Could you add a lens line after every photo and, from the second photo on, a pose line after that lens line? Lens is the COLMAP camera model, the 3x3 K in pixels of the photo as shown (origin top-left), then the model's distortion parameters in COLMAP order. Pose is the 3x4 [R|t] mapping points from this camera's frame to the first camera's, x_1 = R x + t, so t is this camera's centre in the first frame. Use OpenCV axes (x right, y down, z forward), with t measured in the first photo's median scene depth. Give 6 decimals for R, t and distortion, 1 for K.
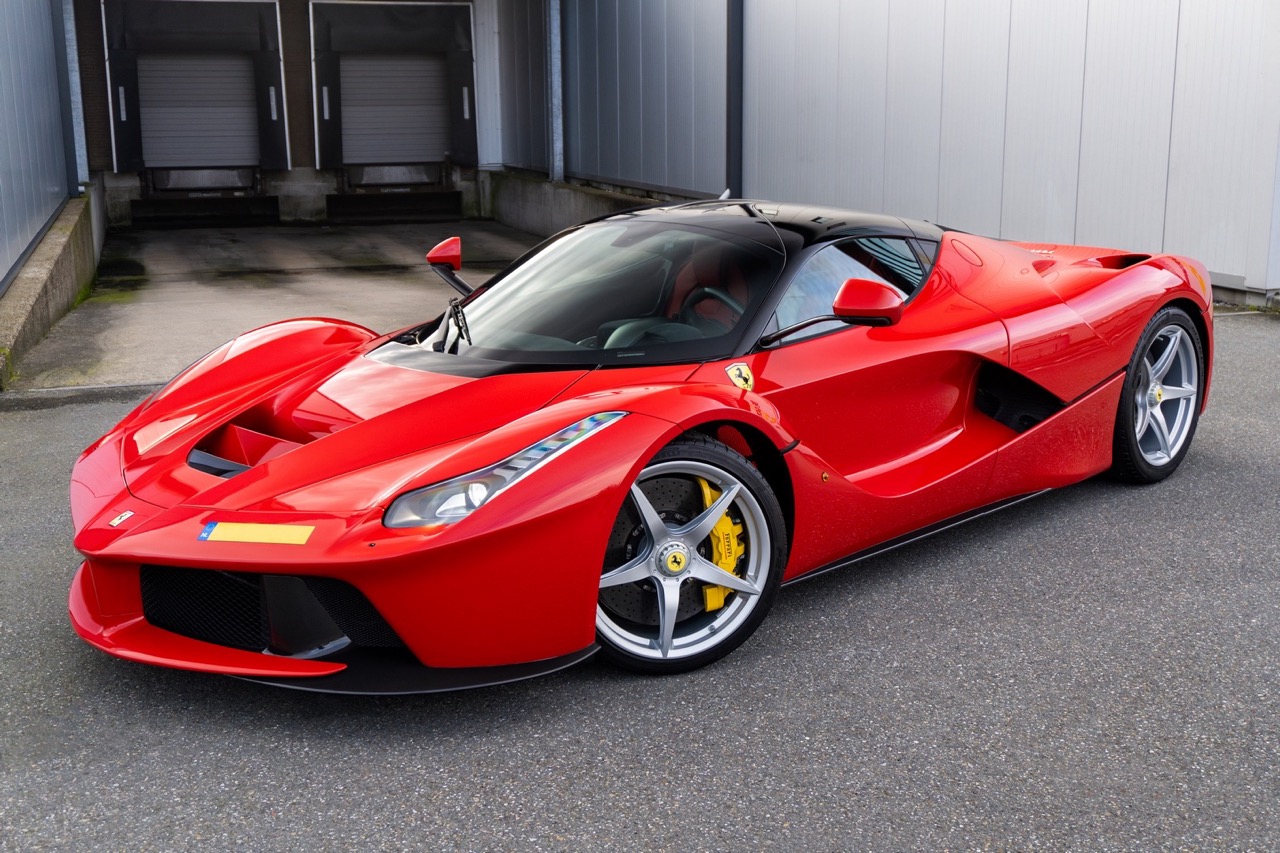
lens RADIAL K [[1443.0, 0, 644.1], [0, 1443.0, 421.5], [0, 0, 1]] dist [-0.002410, -0.001606]
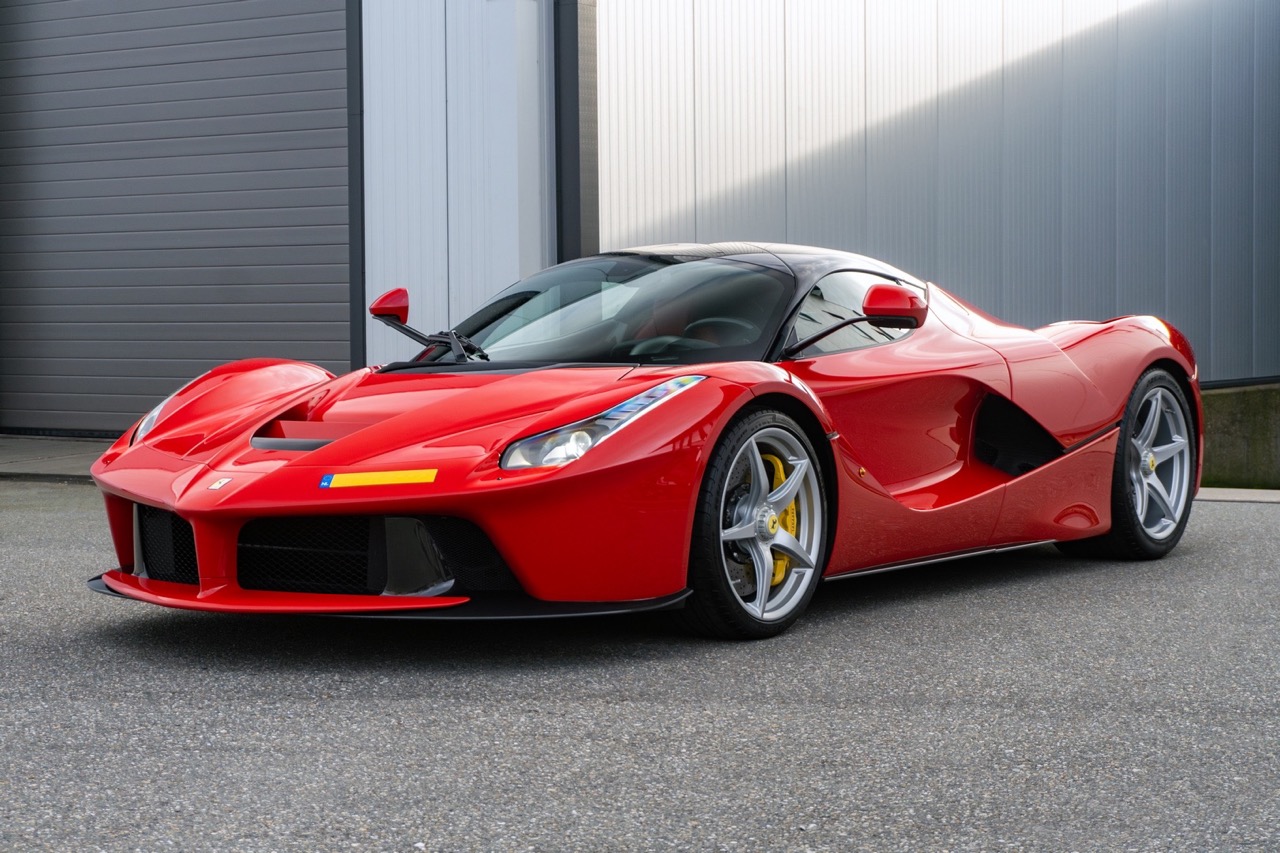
lens RADIAL K [[2566.9, 0, 640.0], [0, 2566.9, 426.5], [0, 0, 1]] dist [-0.058652, -0.105259]
pose [[0.985855, -0.000252, 0.167603, -0.272716], [0.028036, 0.986157, -0.163426, 0.244754], [-0.165242, 0.165813, 0.972215, -0.614659]]
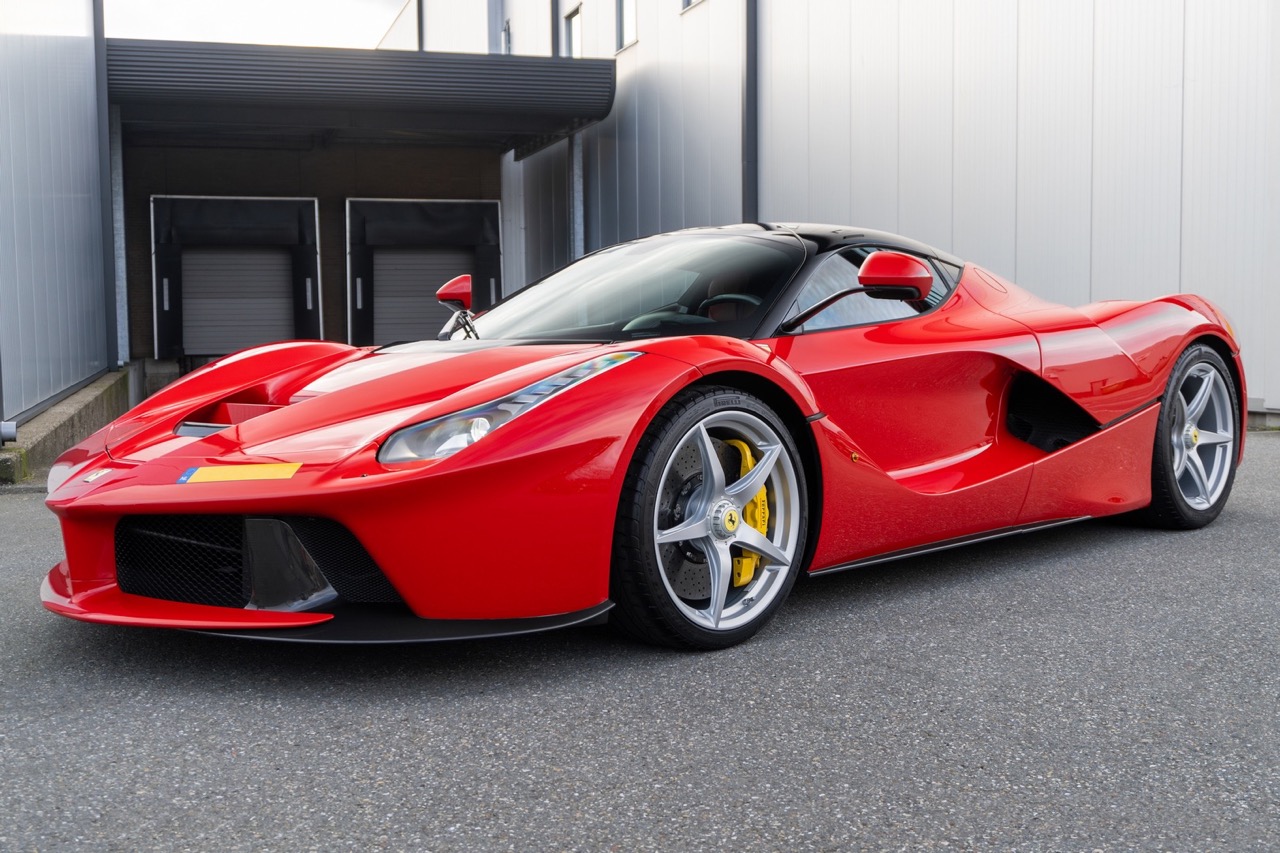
lens RADIAL K [[1402.5, 0, 640.0], [0, 1402.5, 426.5], [0, 0, 1]] dist [-0.008725, -0.007931]
pose [[0.999834, -0.003578, -0.017884, 0.004610], [0.001029, 0.990071, -0.140565, 0.119222], [0.018210, 0.140523, 0.989910, 0.077772]]
